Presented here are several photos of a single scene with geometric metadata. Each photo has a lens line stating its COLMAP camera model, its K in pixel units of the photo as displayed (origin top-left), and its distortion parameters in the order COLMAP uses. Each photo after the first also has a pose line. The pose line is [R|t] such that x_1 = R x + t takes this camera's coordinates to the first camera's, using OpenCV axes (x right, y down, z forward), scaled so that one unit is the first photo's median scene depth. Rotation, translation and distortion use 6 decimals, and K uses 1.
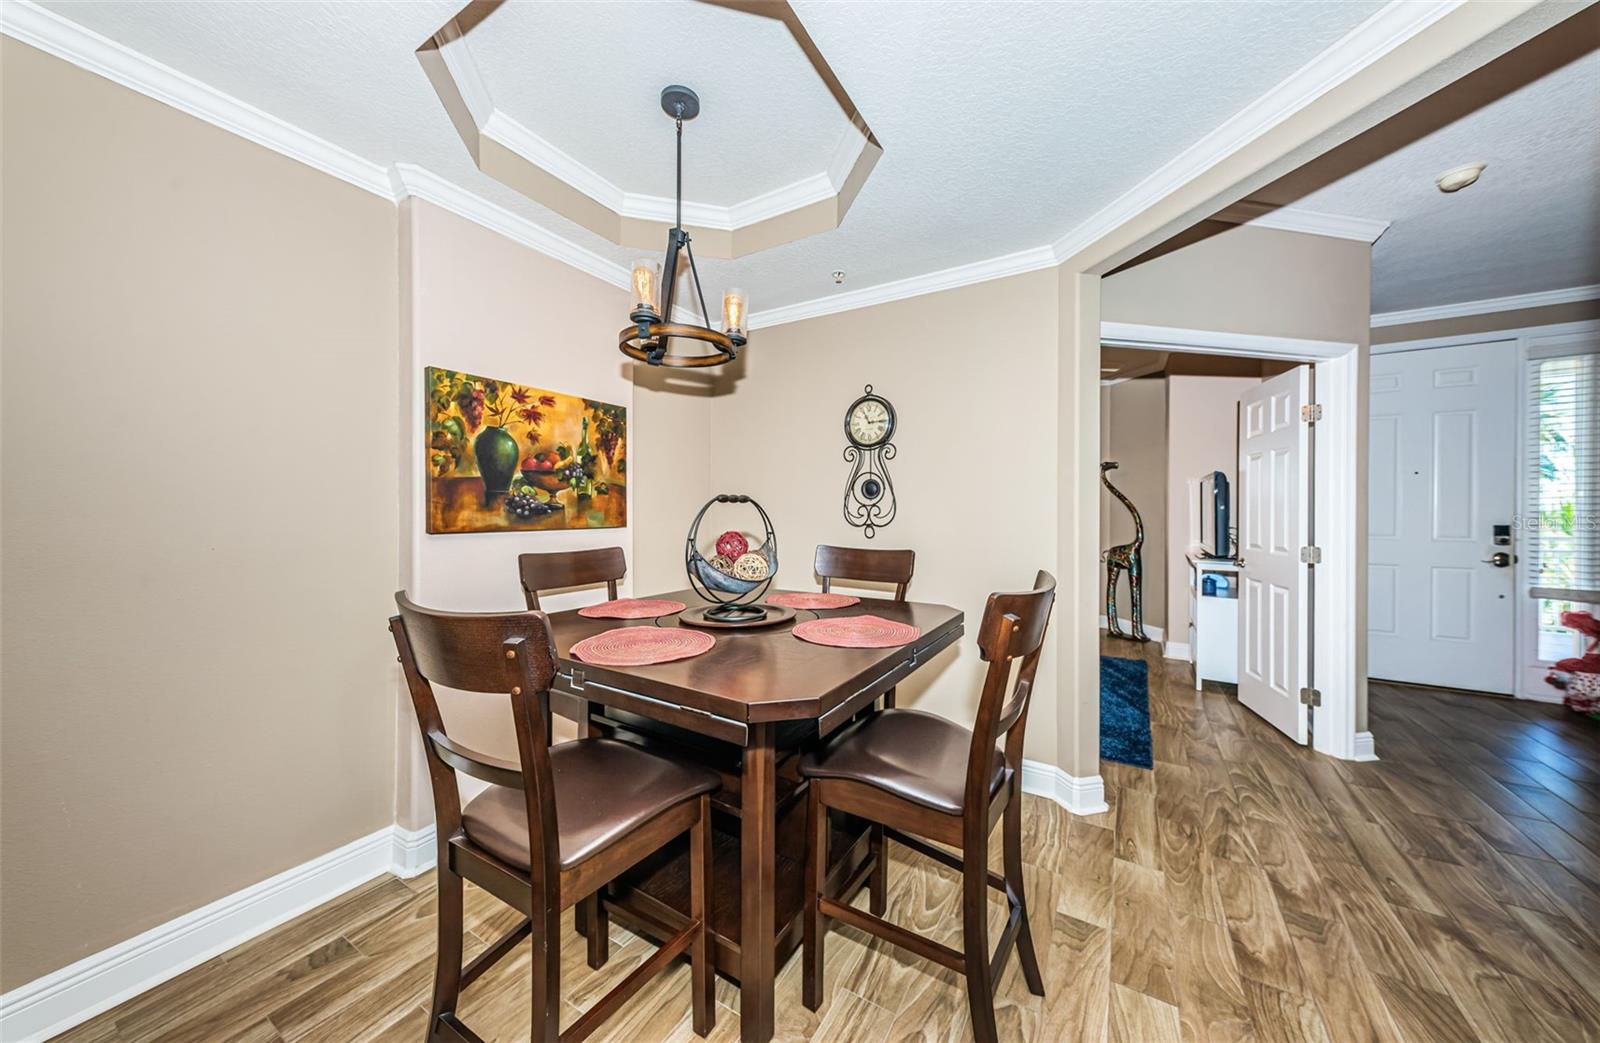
lens RADIAL K [[531.8, 0, 827.7], [0, 531.8, 505.9], [0, 0, 1]] dist [0.019748, 0.000174]
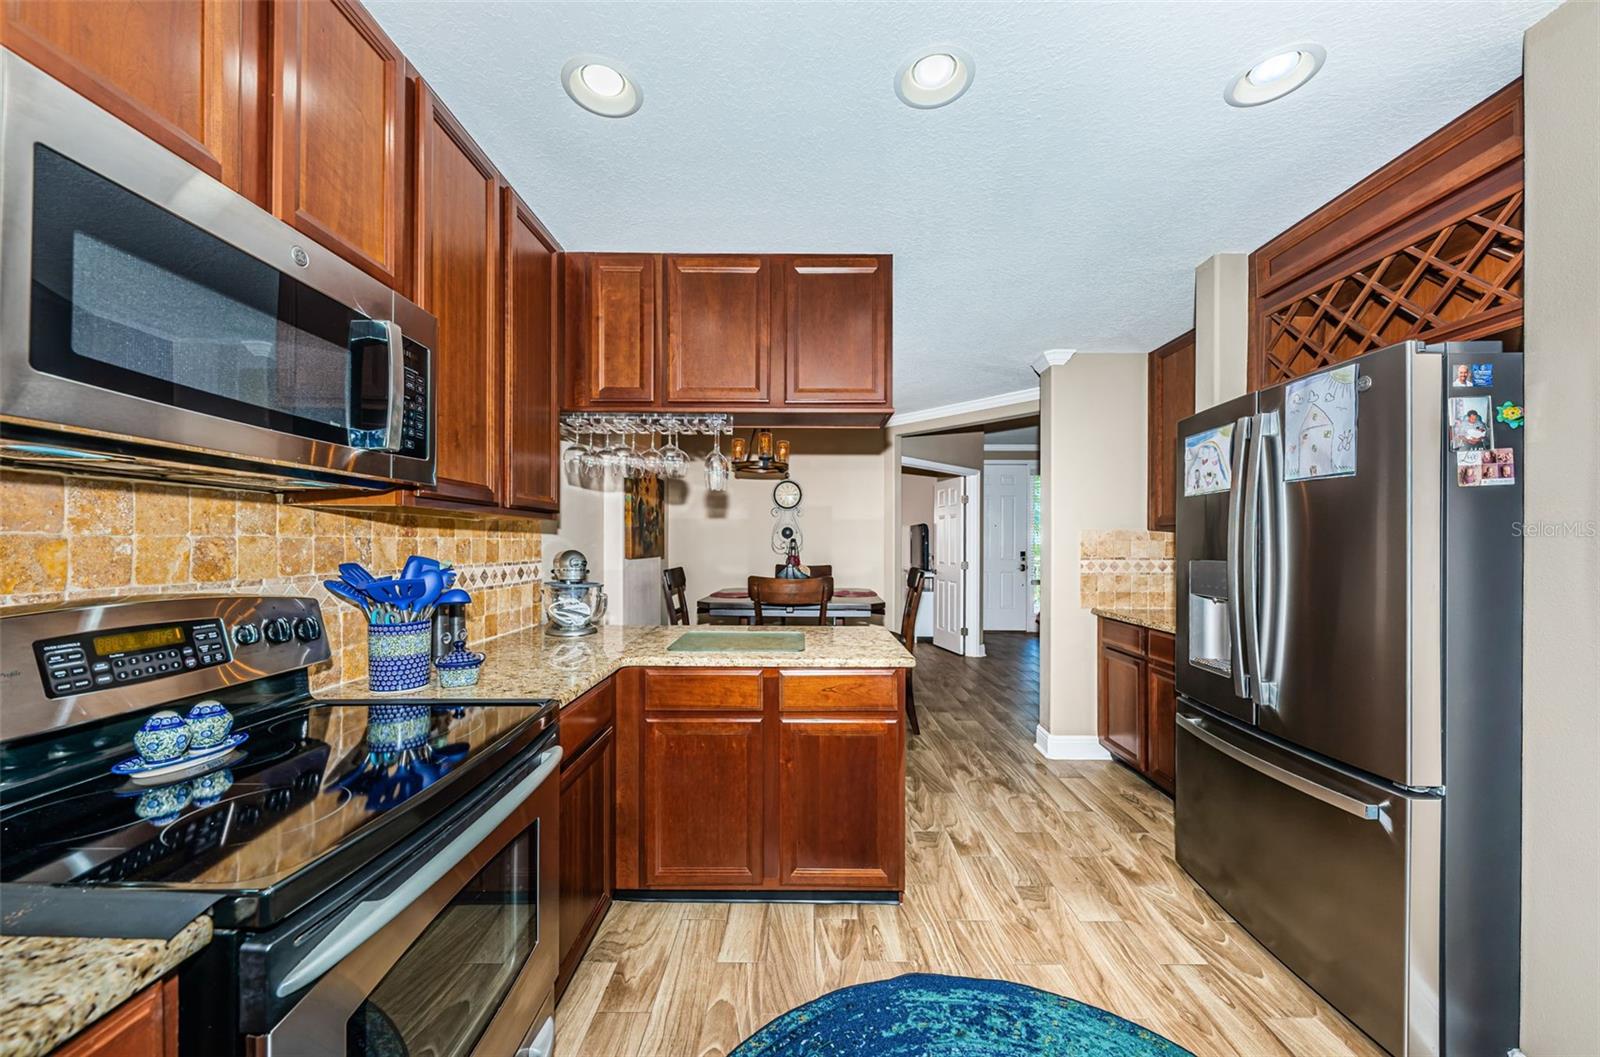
lens RADIAL K [[578.4, 0, 802.9], [0, 578.4, 542.4], [0, 0, 1]] dist [0.002146, -0.000238]
pose [[0.865547, 0.000580, 0.500828, -0.944511], [-0.005158, 0.999957, 0.007757, -0.016155], [-0.500802, -0.009298, 0.865512, -0.768208]]
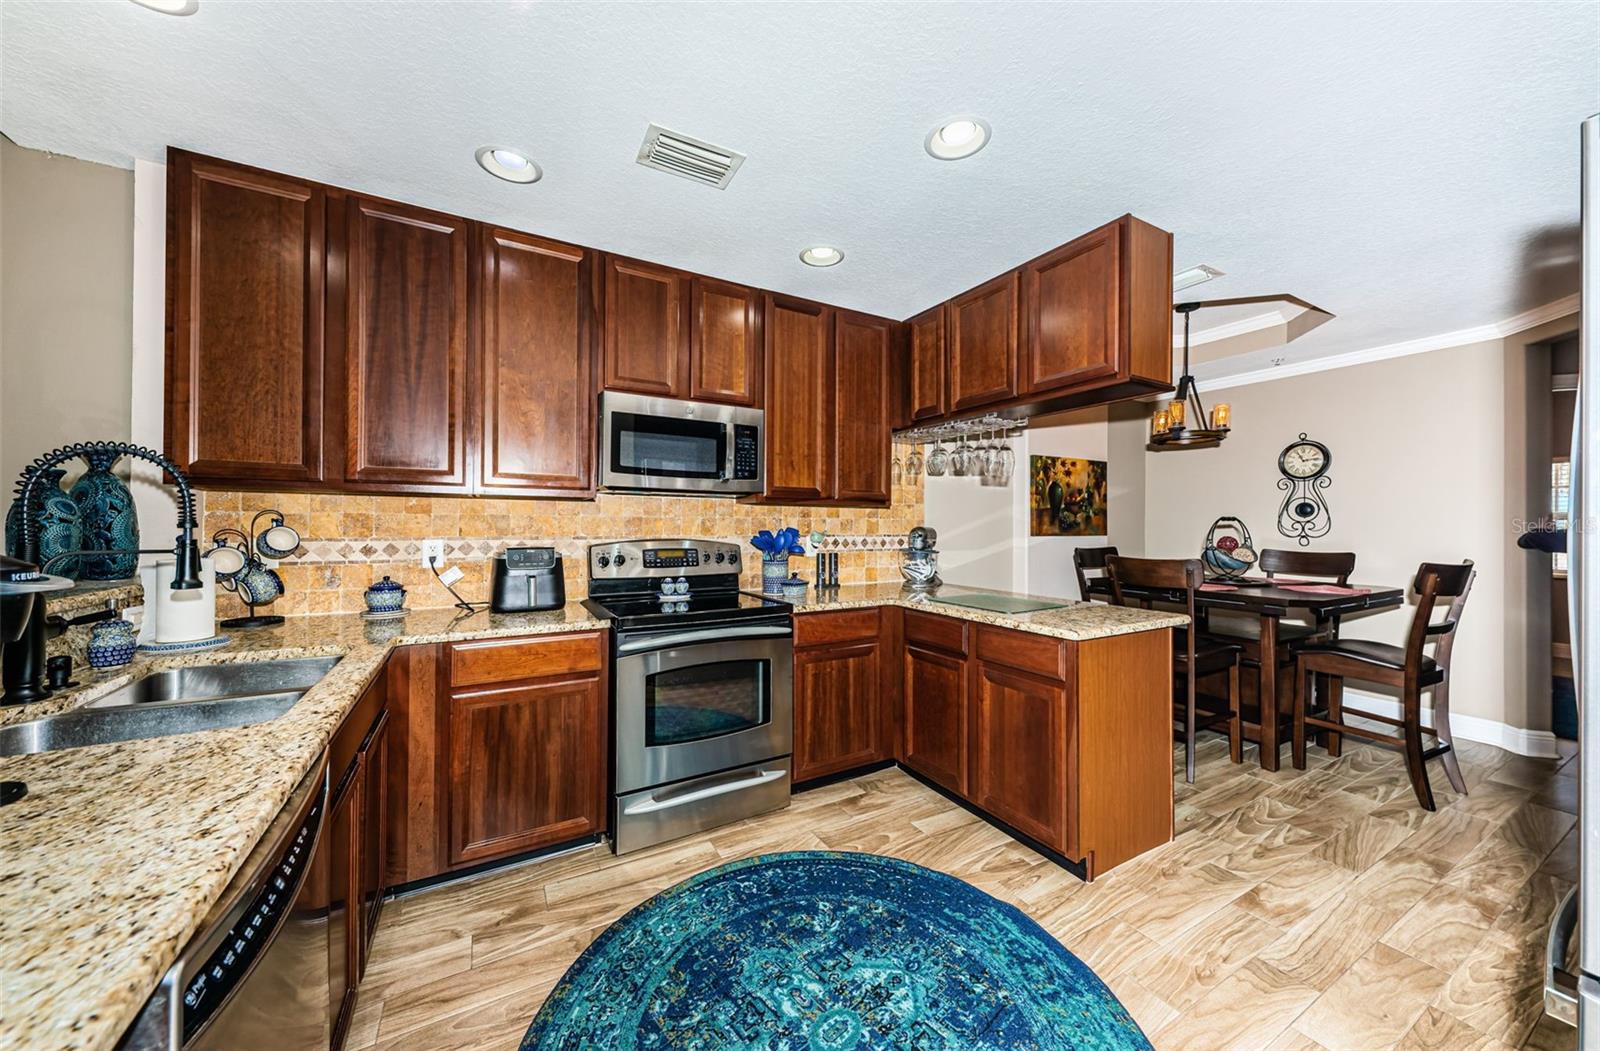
lens RADIAL K [[578.4, 0, 795.2], [0, 578.4, 518.2], [0, 0, 1]] dist [0.002146, -0.000238]
pose [[0.850534, -0.006972, -0.525874, -0.280579], [0.003261, 0.999963, -0.007984, -0.002125], [0.525910, 0.005075, 0.850525, -1.063015]]
